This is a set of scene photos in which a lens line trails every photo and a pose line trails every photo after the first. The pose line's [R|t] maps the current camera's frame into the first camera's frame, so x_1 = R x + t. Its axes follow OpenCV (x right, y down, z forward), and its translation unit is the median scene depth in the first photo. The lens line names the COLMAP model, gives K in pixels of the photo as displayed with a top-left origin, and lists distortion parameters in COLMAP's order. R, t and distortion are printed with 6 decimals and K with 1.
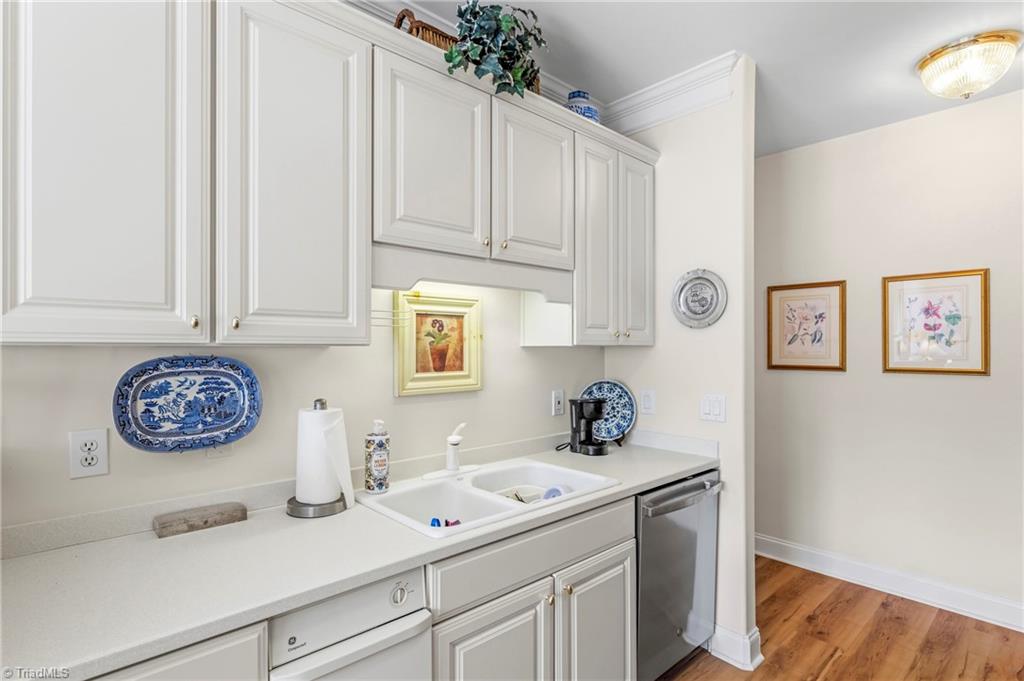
lens RADIAL K [[506.5, 0, 508.0], [0, 506.5, 346.1], [0, 0, 1]] dist [-0.001099, -0.001541]
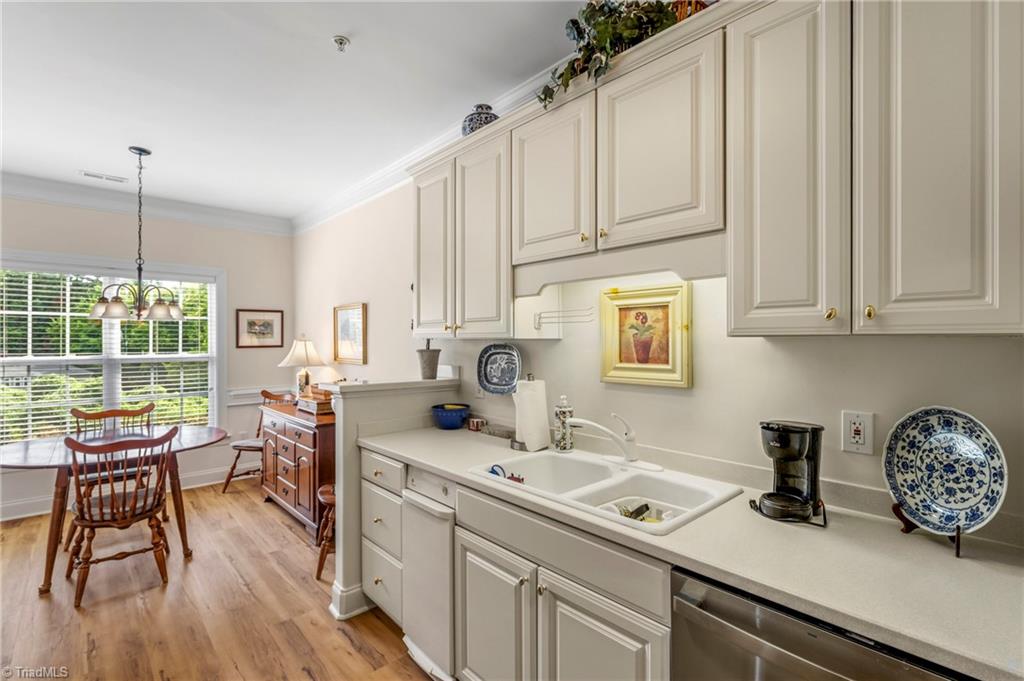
lens RADIAL K [[475.1, 0, 511.3], [0, 475.1, 338.4], [0, 0, 1]] dist [-0.002490, -0.001987]
pose [[0.005976, 0.000104, -0.999982, 0.813460], [0.004221, 0.999991, 0.000130, -0.000646], [0.999973, -0.004222, 0.005975, 0.741930]]
